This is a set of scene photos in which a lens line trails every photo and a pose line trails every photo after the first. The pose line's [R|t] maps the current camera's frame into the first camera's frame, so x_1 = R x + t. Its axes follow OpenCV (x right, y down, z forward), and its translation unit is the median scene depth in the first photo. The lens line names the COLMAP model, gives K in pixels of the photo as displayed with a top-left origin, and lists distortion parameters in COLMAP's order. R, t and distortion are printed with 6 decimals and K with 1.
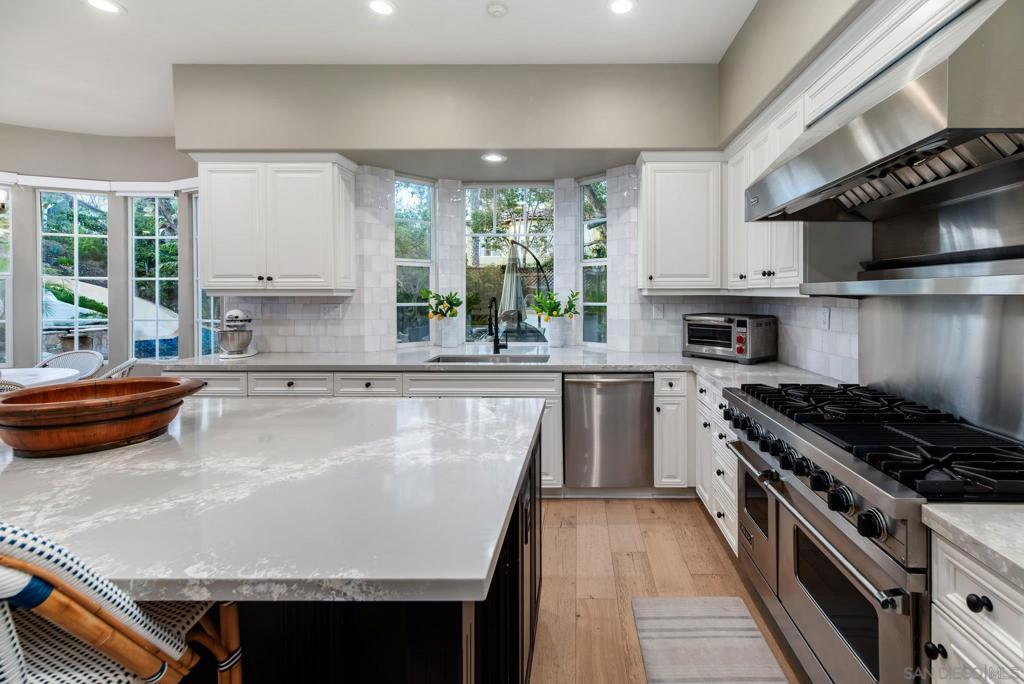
lens RADIAL K [[467.0, 0, 577.2], [0, 467.0, 302.5], [0, 0, 1]] dist [0.013058, -0.000788]
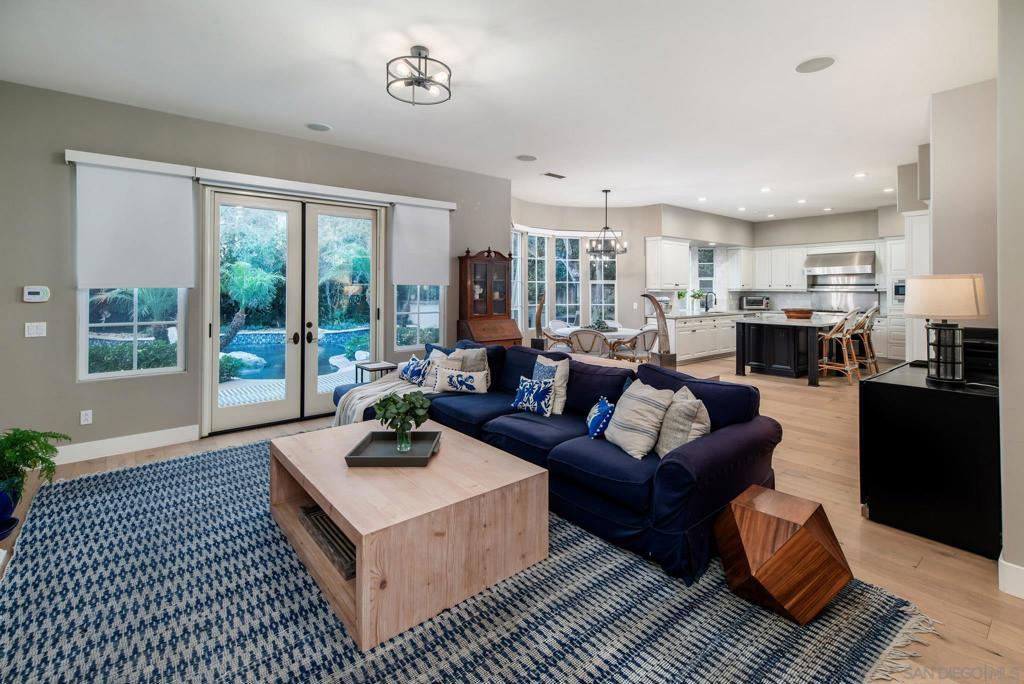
lens RADIAL K [[467.0, 0, 510.3], [0, 467.0, 283.0], [0, 0, 1]] dist [0.013058, -0.000788]
pose [[0.765490, 0.009574, 0.643377, -3.369886], [0.009140, 0.999627, -0.025751, -0.001971], [-0.643383, 0.025593, 0.765117, -0.456825]]
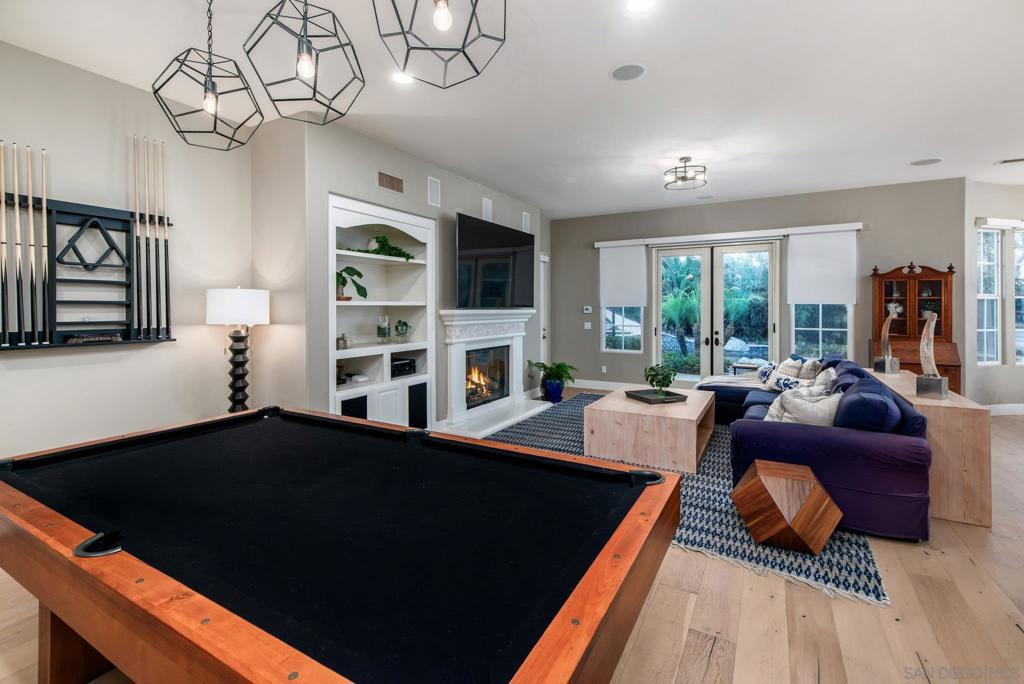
lens RADIAL K [[467.0, 0, 514.0], [0, 467.0, 306.6], [0, 0, 1]] dist [0.013058, -0.000788]
pose [[0.877006, 0.001121, -0.480478, -2.622931], [-0.009516, 0.999842, -0.015036, 0.009825], [0.480385, 0.017759, 0.876878, -1.257385]]
